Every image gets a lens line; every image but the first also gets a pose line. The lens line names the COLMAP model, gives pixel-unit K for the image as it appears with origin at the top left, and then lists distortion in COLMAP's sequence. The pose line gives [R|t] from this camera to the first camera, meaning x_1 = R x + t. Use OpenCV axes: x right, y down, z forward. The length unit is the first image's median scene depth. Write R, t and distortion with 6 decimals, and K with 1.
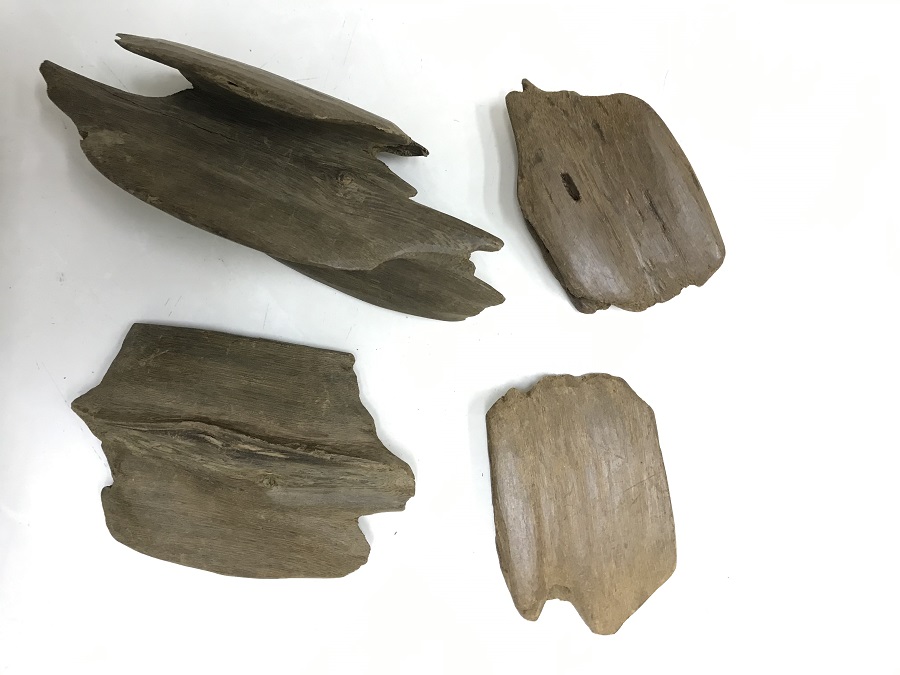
lens RADIAL K [[777.3, 0, 450.0], [0, 777.3, 337.5], [0, 0, 1]] dist [0.061829, -0.271772]
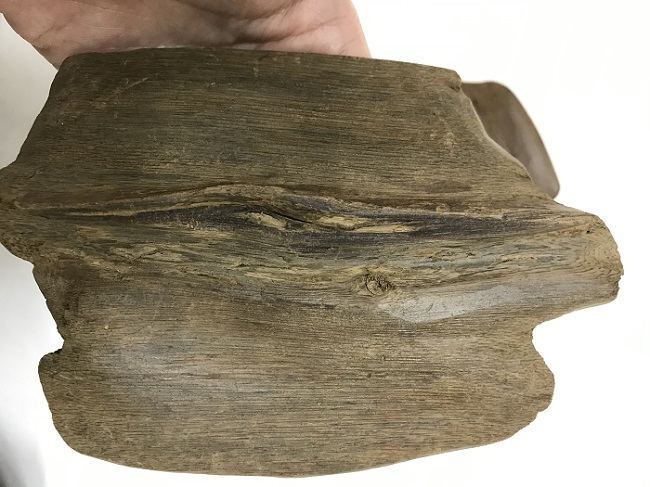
lens RADIAL K [[561.4, 0, 325.0], [0, 561.4, 243.5], [0, 0, 1]] dist [0.061829, -0.271772]
pose [[0.977607, -0.126634, 0.168075, -0.326353], [0.135122, 0.990021, -0.040017, 0.165466], [-0.161330, 0.061831, 0.984962, 0.614394]]
